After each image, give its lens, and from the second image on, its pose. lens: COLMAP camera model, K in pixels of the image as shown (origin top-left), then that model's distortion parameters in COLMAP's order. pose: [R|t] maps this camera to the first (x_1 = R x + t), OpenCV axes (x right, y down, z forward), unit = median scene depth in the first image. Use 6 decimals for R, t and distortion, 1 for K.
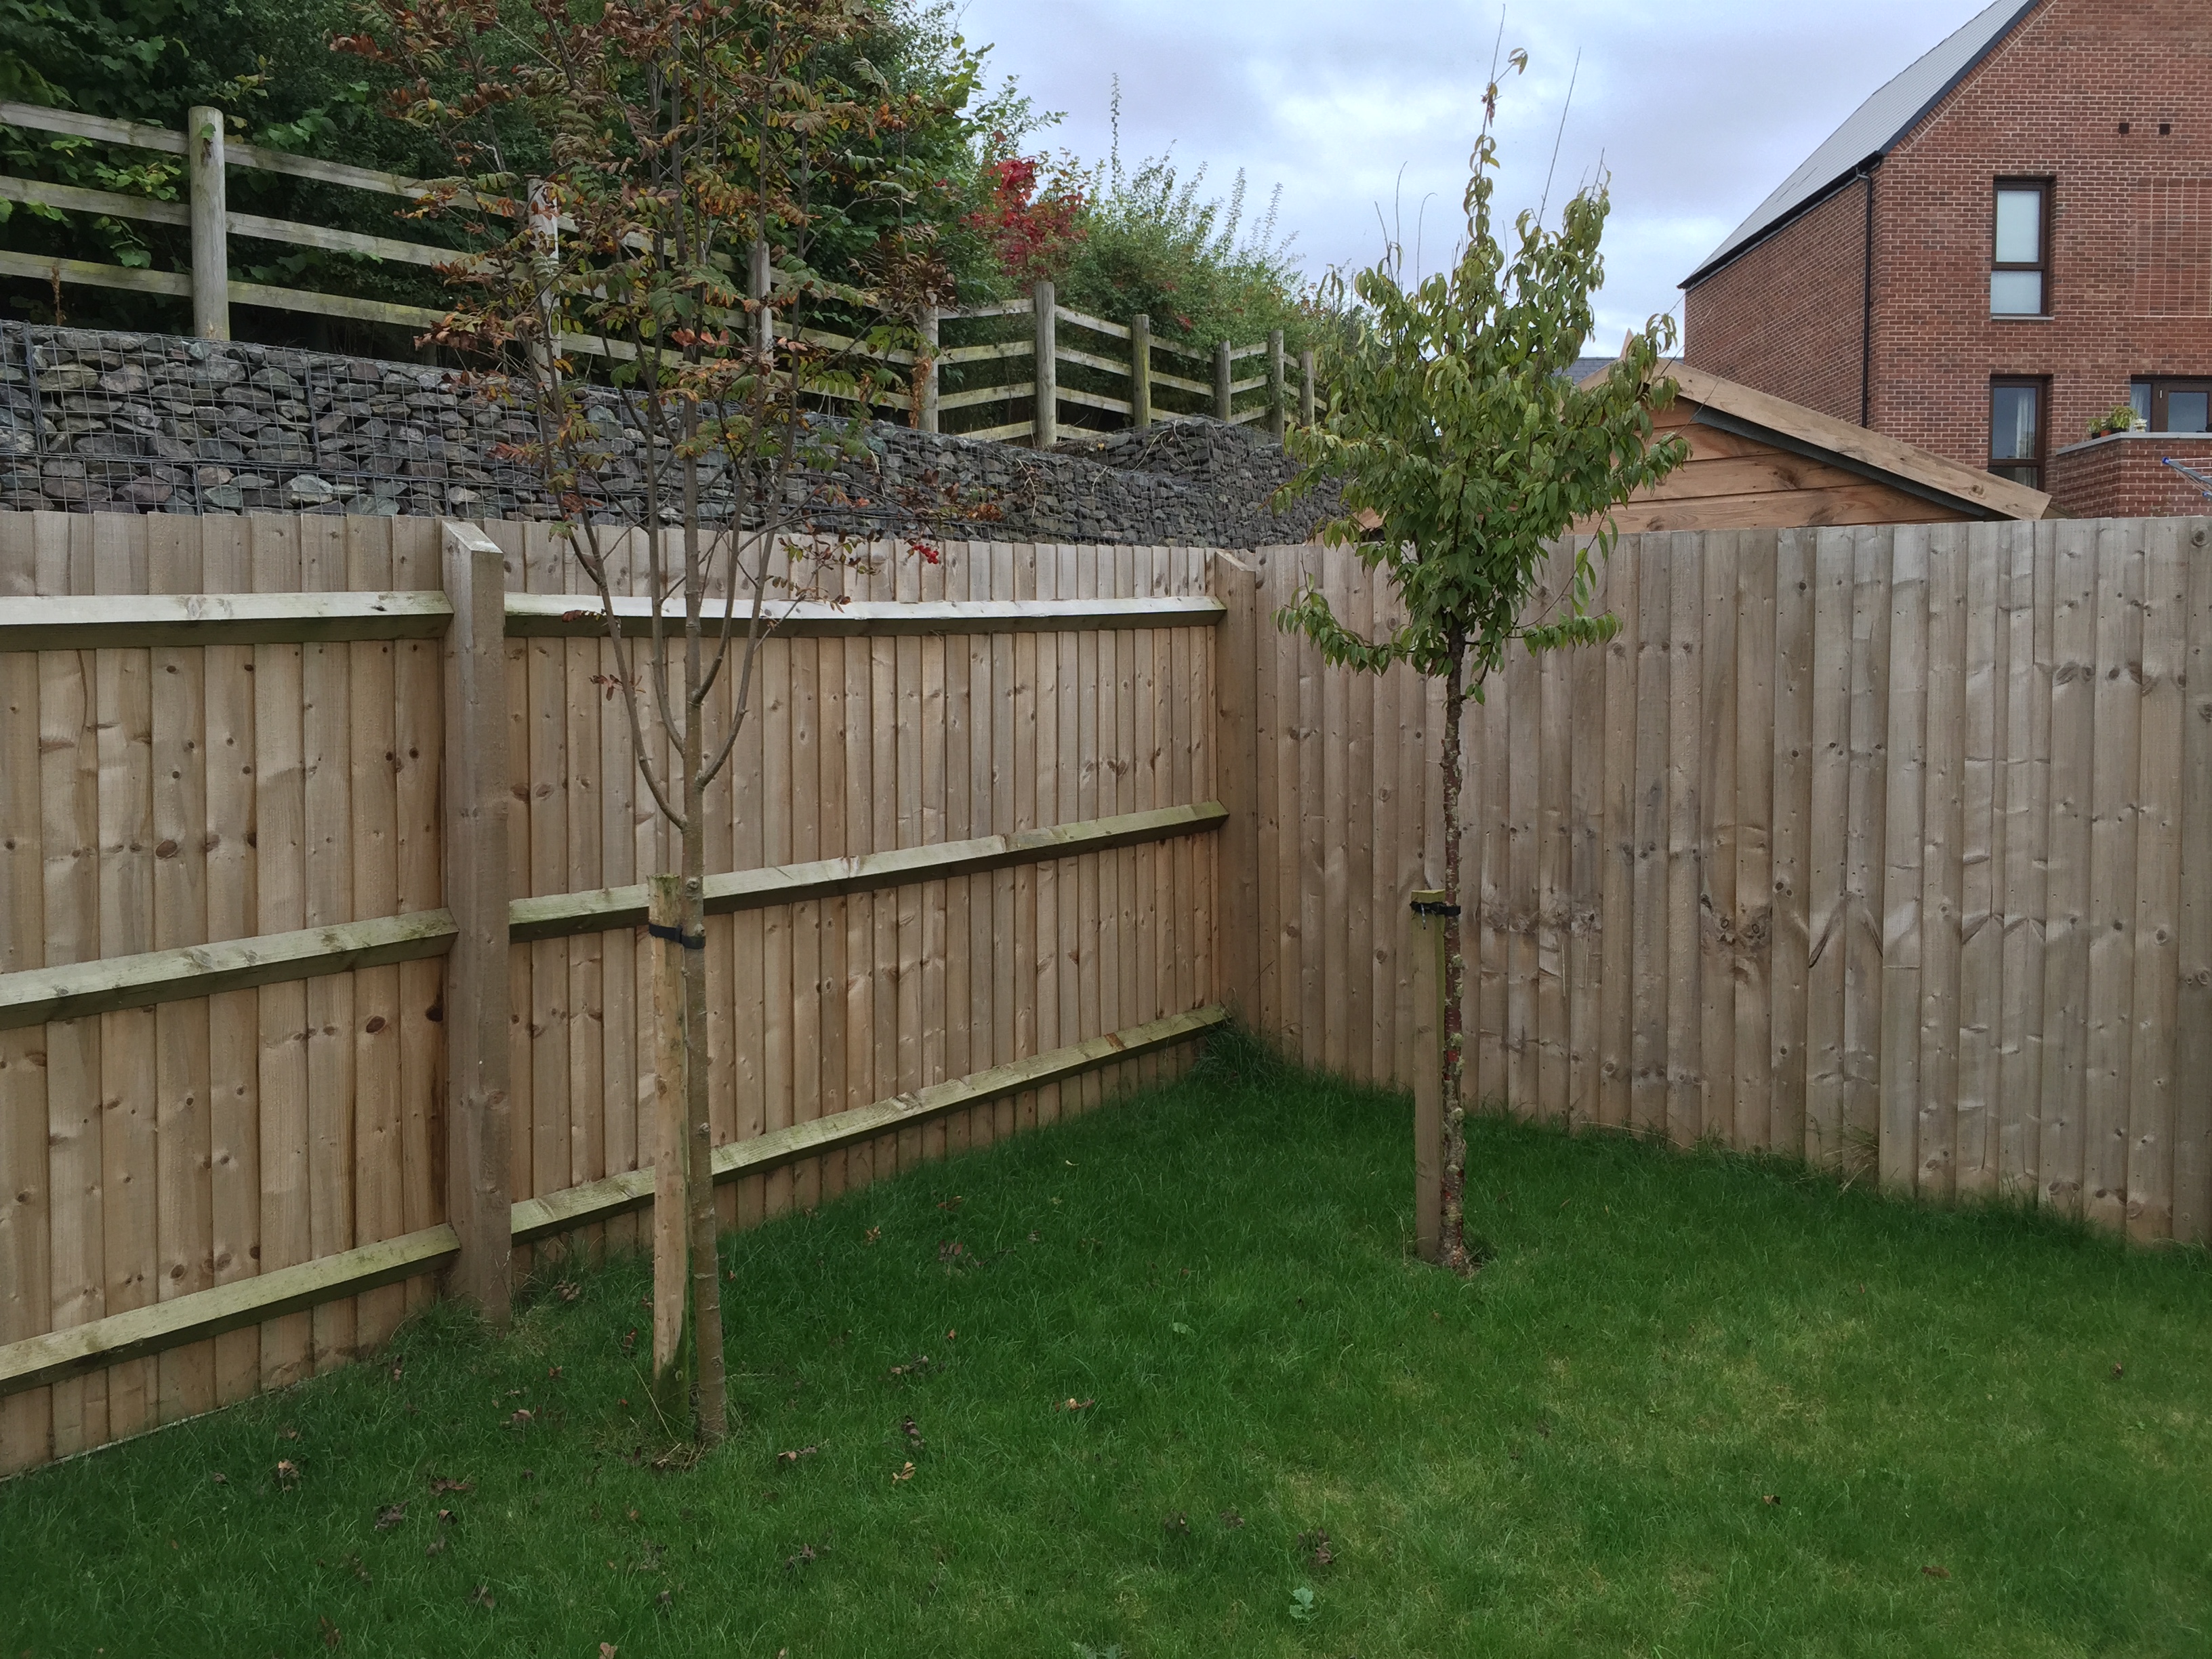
lens RADIAL K [[1886.0, 0, 1102.6], [0, 1886.0, 795.2], [0, 0, 1]] dist [0.079316, -0.109944]
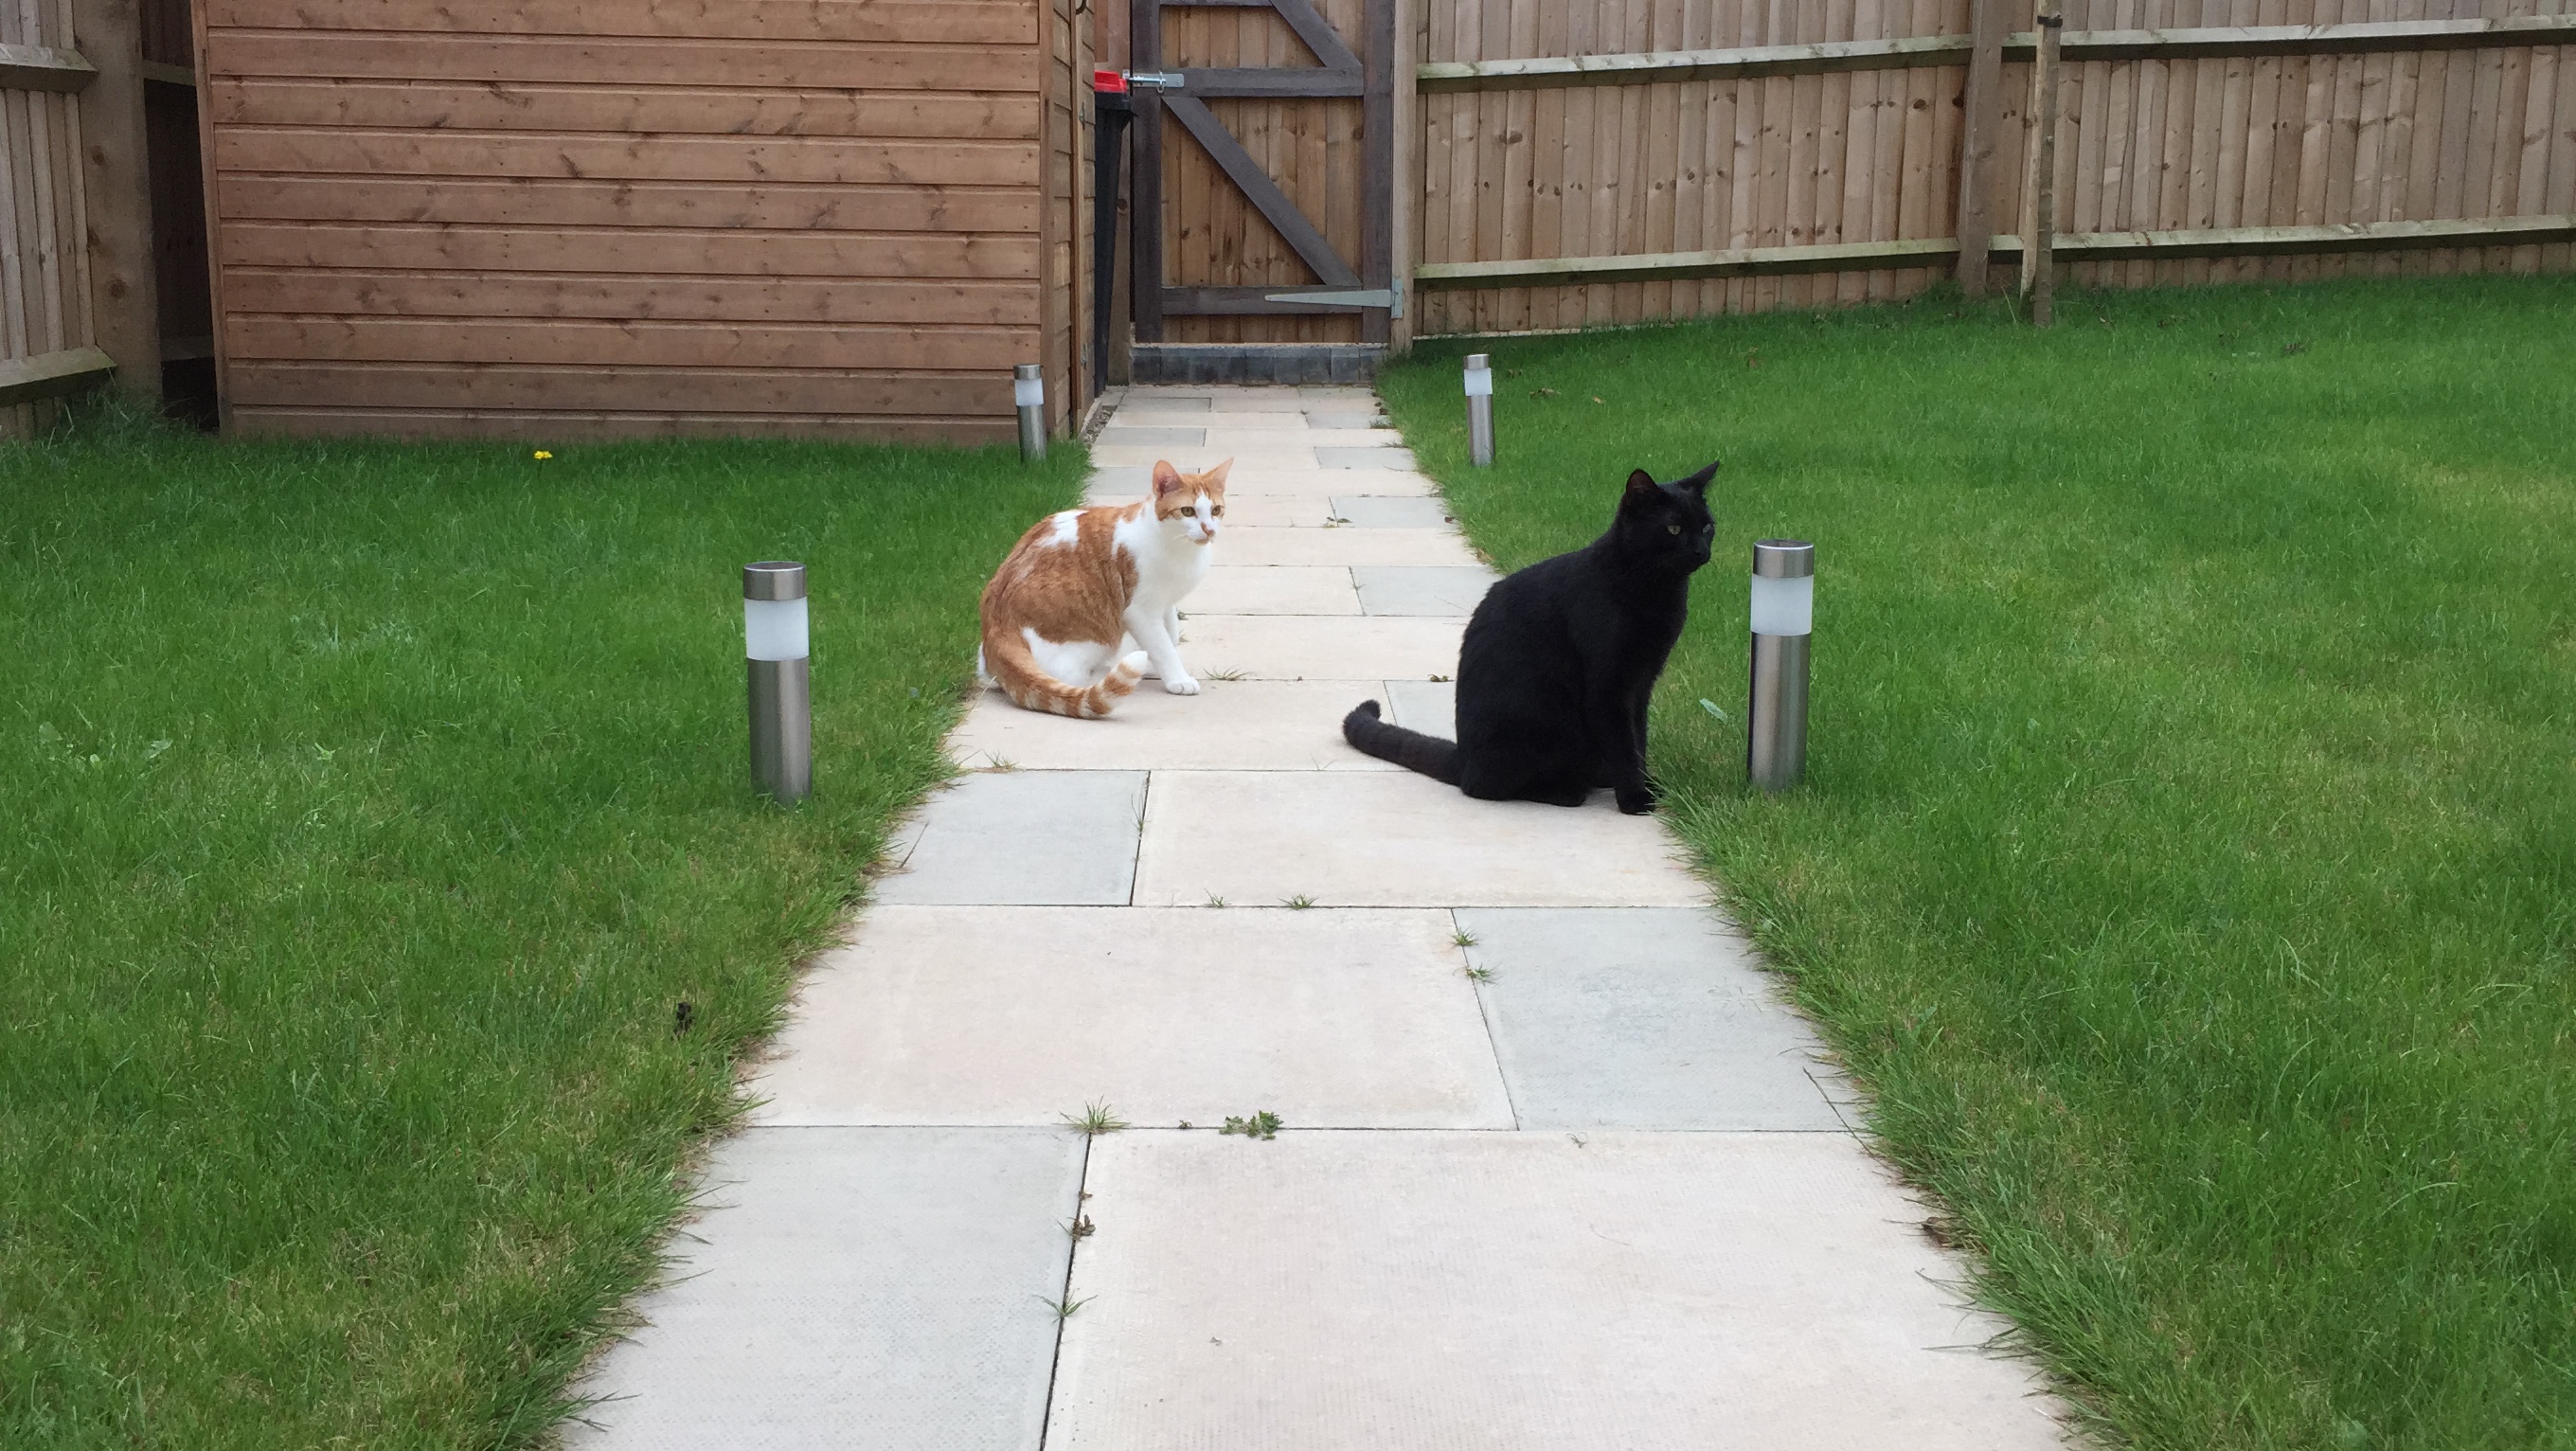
lens RADIAL K [[2639.7, 0, 1285.1], [0, 2639.7, 668.6], [0, 0, 1]] dist [0.083749, -0.101218]
pose [[0.668227, 0.141195, -0.730436, 0.577744], [-0.044508, 0.987654, 0.150198, 0.163204], [0.742625, -0.067856, 0.666261, -0.560721]]
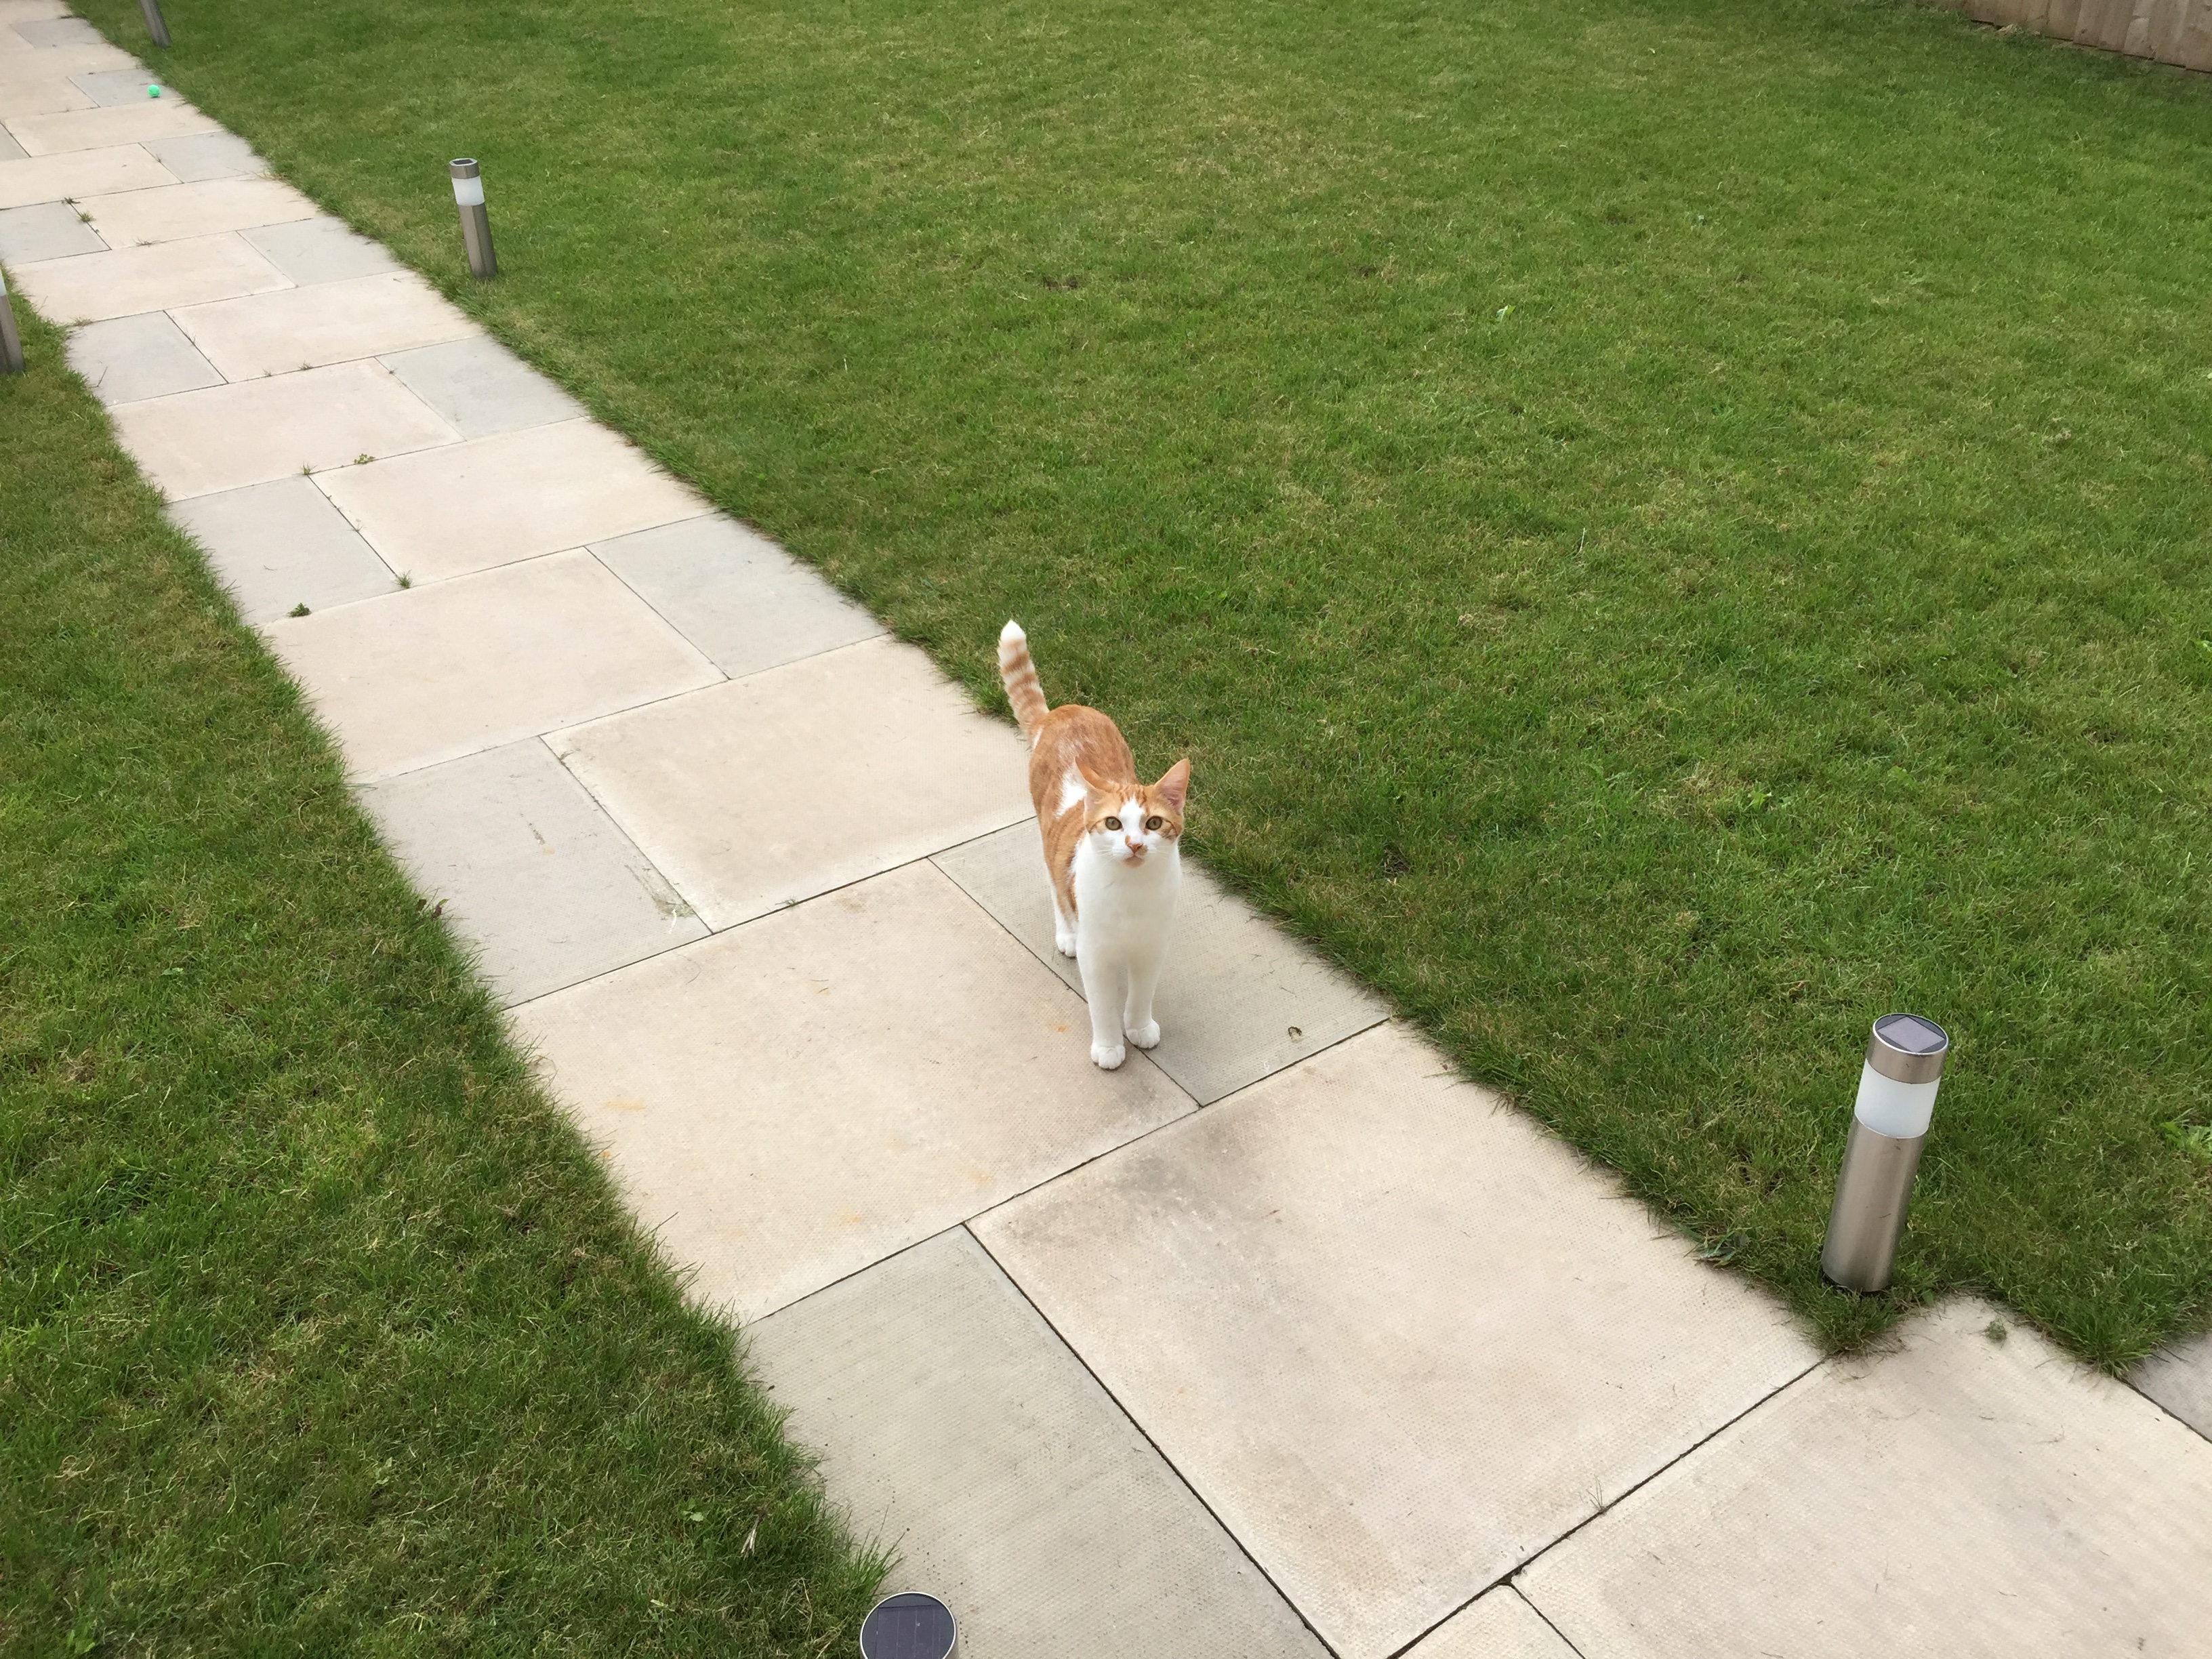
lens RADIAL K [[1886.0, 0, 1102.6], [0, 1886.0, 795.2], [0, 0, 1]] dist [0.079316, -0.109944]
pose [[0.967921, 0.133969, -0.212560, 0.701545], [-0.011407, 0.868548, 0.495474, 0.069878], [0.250997, -0.477155, 0.842214, -0.816081]]
